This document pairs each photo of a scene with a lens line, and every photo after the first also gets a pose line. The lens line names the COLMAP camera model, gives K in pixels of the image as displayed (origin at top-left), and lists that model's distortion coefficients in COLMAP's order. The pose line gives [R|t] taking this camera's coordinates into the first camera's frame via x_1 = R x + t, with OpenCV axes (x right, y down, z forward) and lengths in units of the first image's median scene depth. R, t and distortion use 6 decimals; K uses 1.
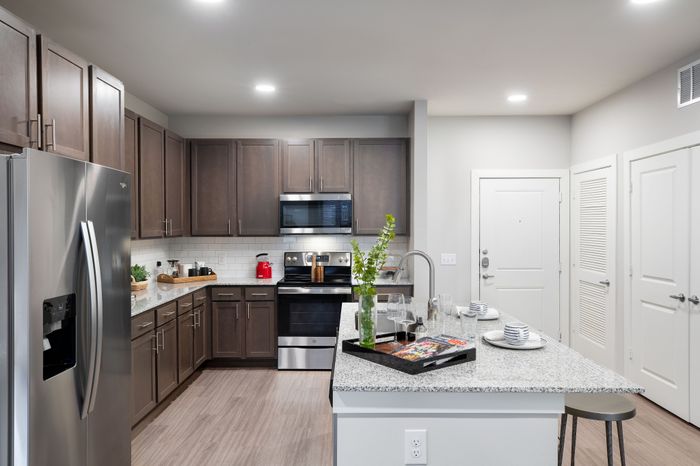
lens RADIAL K [[489.8, 0, 351.4], [0, 489.8, 235.6], [0, 0, 1]] dist [-0.009401, 0.004883]
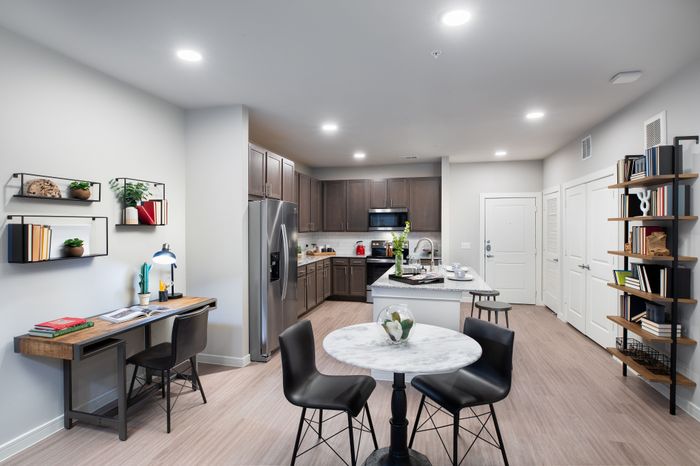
lens RADIAL K [[341.2, 0, 357.5], [0, 341.2, 229.2], [0, 0, 1]] dist [-0.023774, 0.003323]
pose [[0.976086, 0.002940, -0.217363, 0.096859], [-0.005150, 0.999941, -0.009600, 0.004806], [0.217322, 0.010490, 0.976044, -0.281381]]
